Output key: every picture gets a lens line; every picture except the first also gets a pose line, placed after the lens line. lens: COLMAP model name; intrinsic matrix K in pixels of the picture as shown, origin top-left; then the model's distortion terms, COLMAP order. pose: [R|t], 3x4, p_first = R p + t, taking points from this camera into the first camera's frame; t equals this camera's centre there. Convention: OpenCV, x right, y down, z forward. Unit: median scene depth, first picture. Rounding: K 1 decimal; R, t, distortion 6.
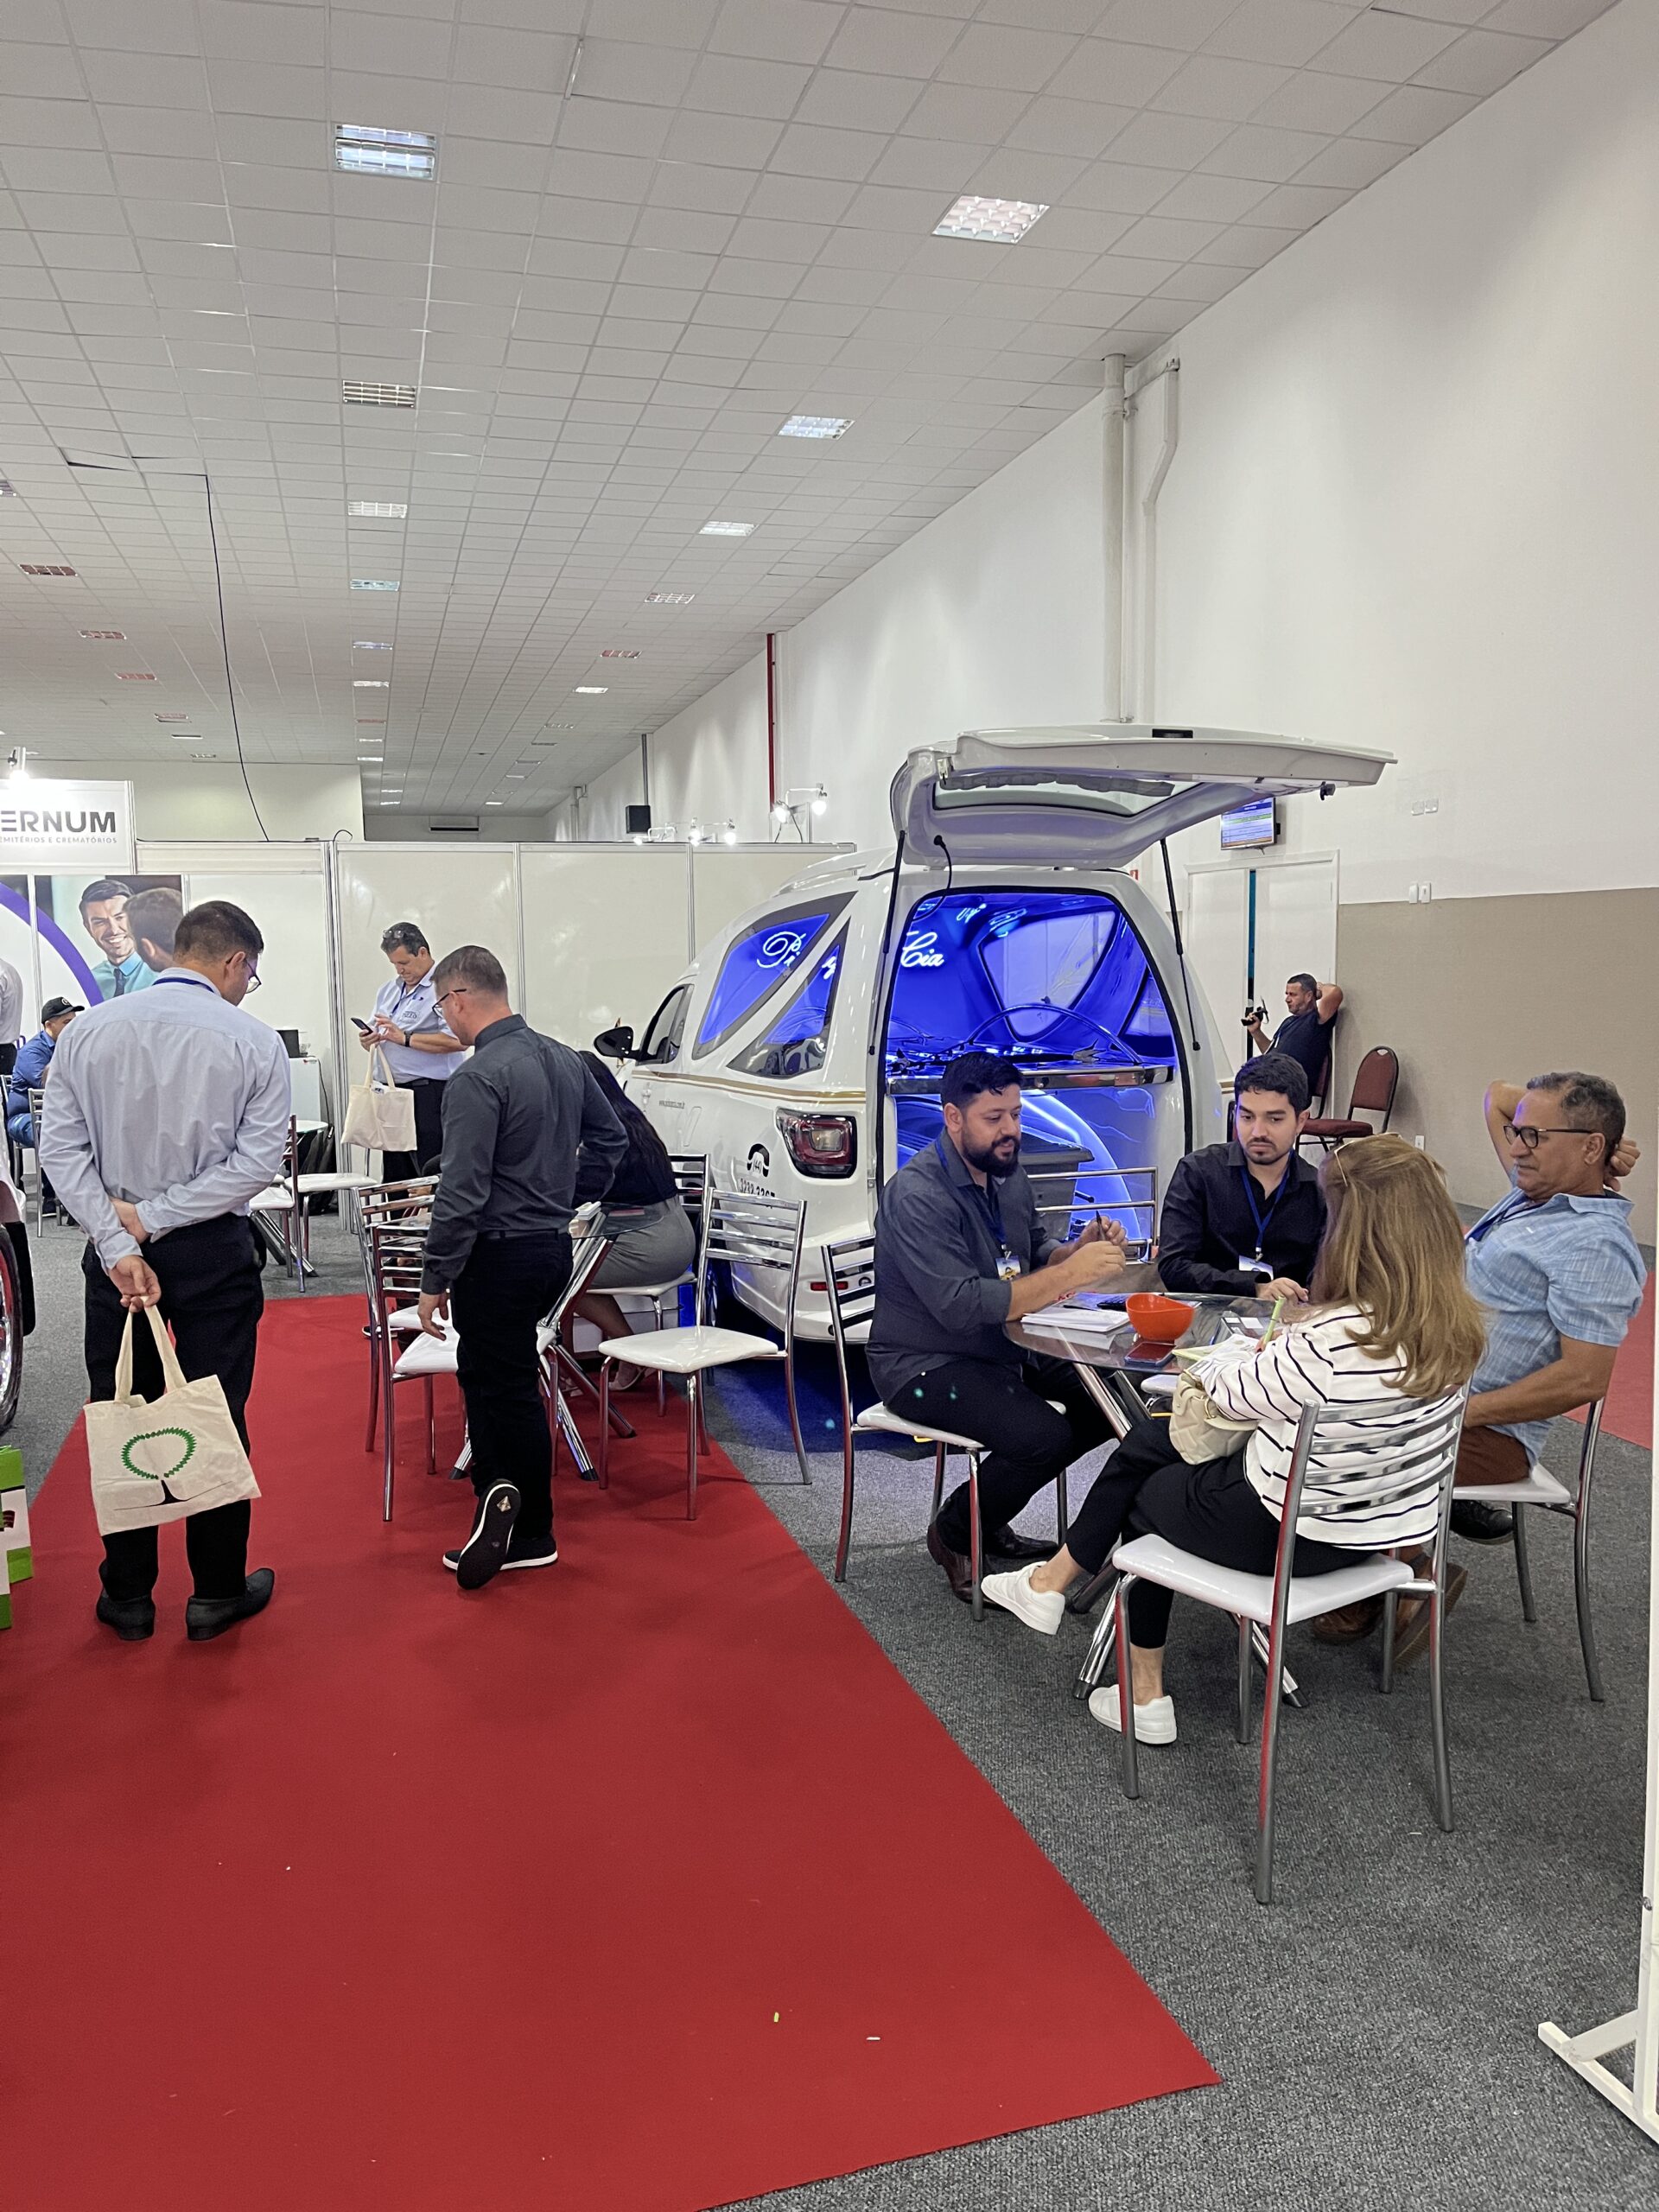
lens RADIAL K [[1704.3, 0, 843.7], [0, 1704.3, 1150.8], [0, 0, 1]] dist [0.049352, -0.026916]
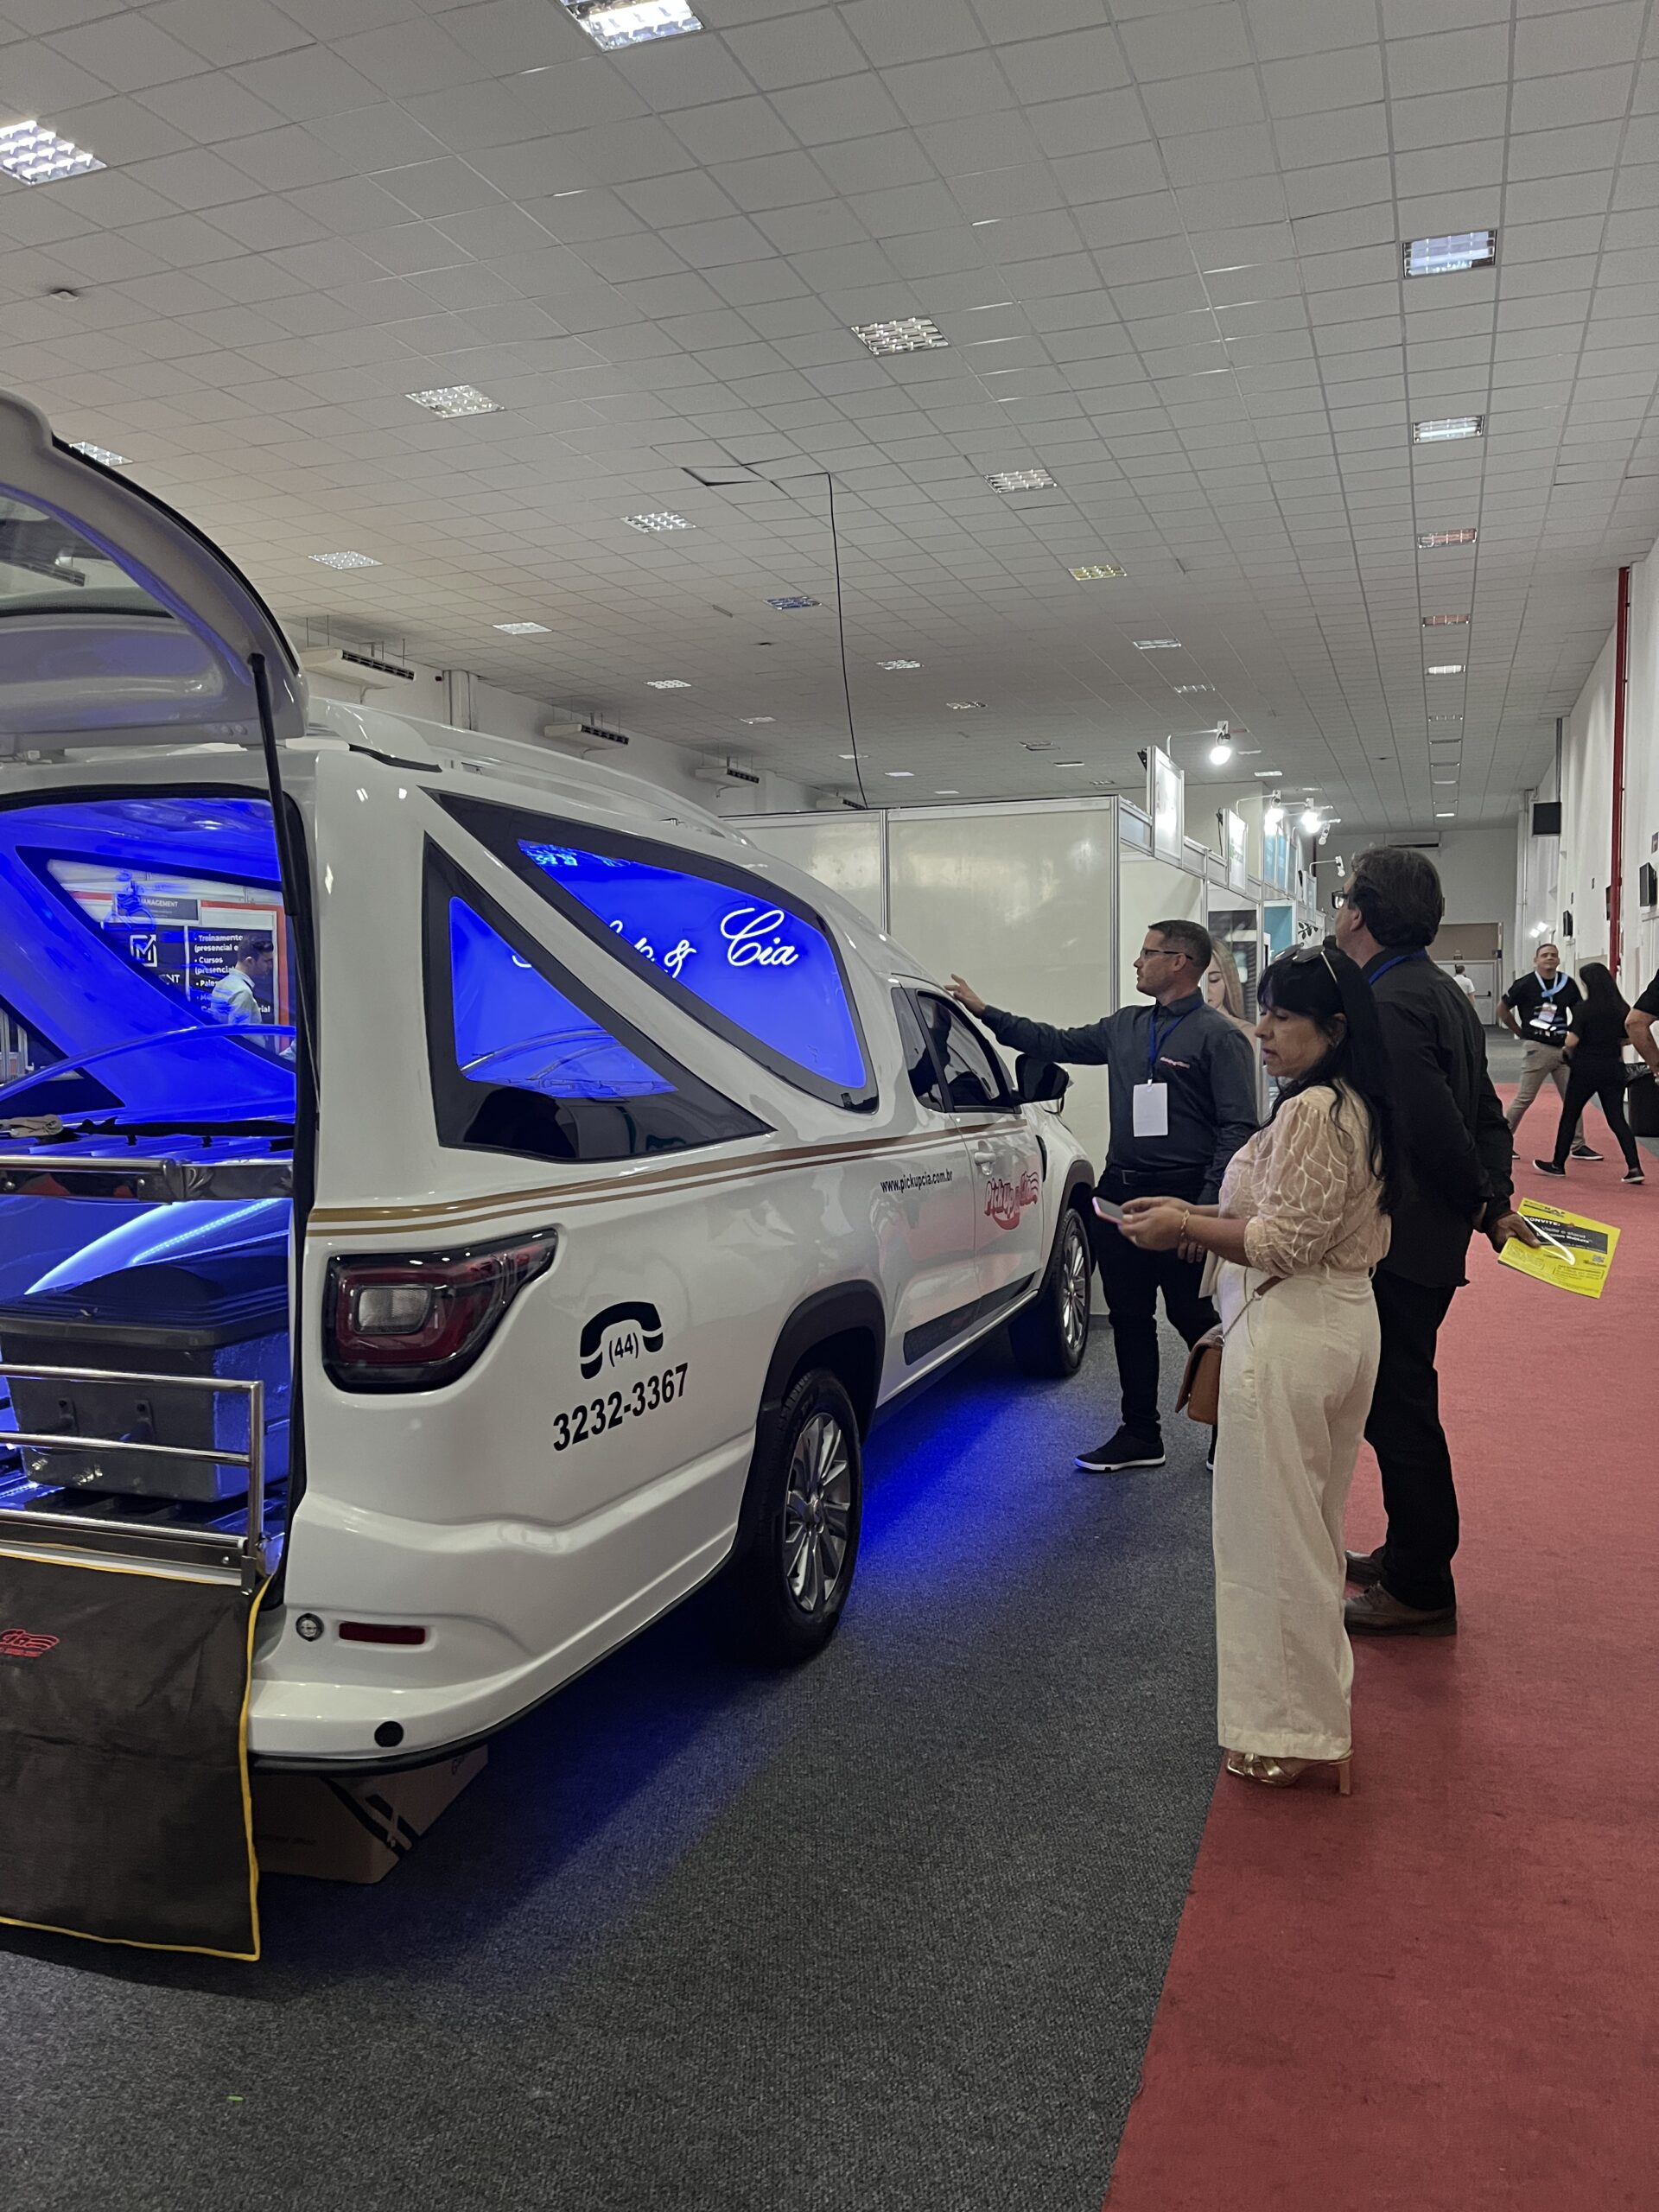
lens RADIAL K [[1725.4, 0, 829.5], [0, 1725.4, 1106.0], [0, 0, 1]] dist [0.061469, -0.044120]
pose [[0.814722, 0.044278, -0.578158, 0.269274], [-0.070970, 0.997198, -0.023639, -0.029405], [0.575492, 0.060291, 0.815582, 0.331611]]
